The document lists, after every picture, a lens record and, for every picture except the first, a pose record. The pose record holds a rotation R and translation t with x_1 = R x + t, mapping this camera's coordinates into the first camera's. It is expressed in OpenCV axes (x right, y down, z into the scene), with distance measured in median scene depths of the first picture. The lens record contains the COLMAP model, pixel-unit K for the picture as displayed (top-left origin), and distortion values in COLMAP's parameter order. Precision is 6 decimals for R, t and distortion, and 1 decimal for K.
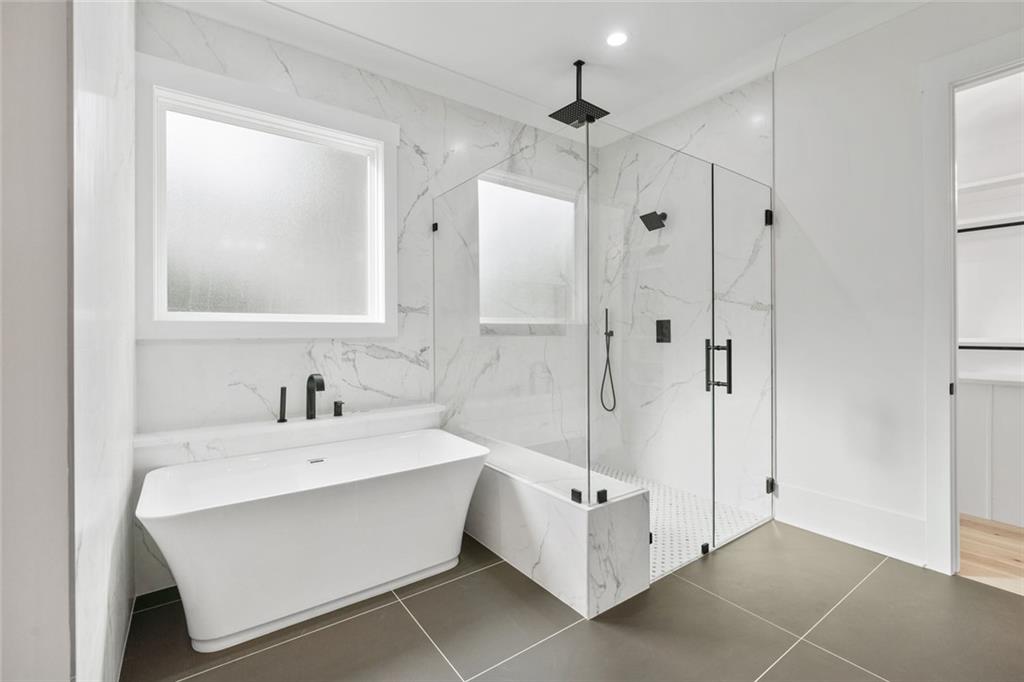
lens RADIAL K [[453.5, 0, 523.7], [0, 453.5, 329.3], [0, 0, 1]] dist [0.004841, 0.000098]
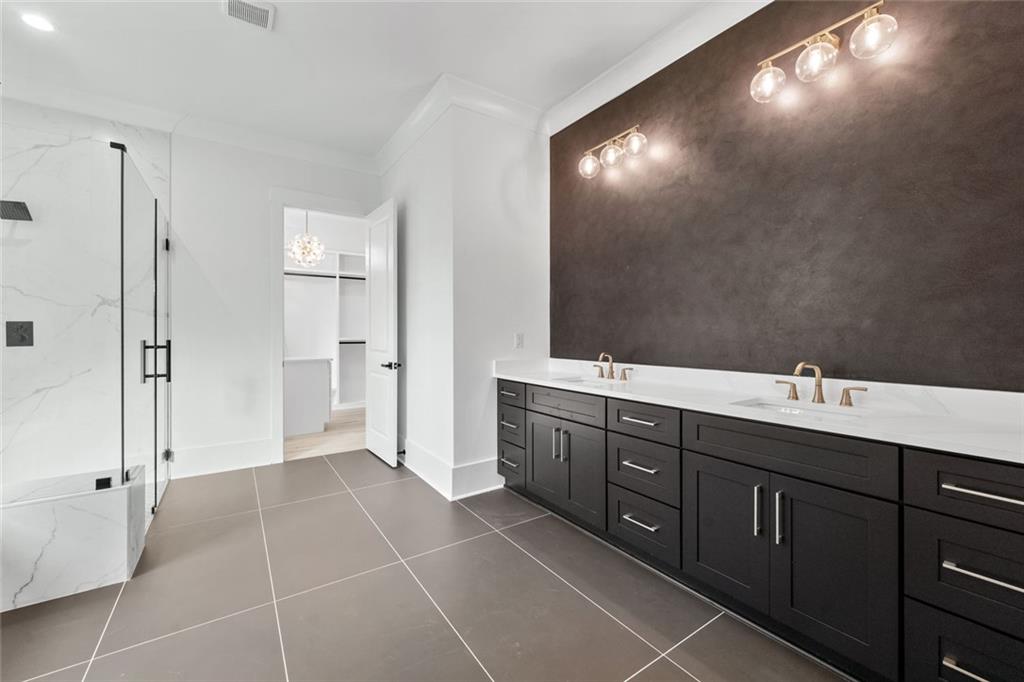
lens RADIAL K [[412.8, 0, 512.9], [0, 412.8, 335.5], [0, 0, 1]] dist [-0.001838, -0.000146]
pose [[0.042387, -0.004952, 0.999089, -0.650873], [-0.005243, 0.999973, 0.005178, -0.002390], [-0.999087, -0.005457, 0.042360, -0.022692]]
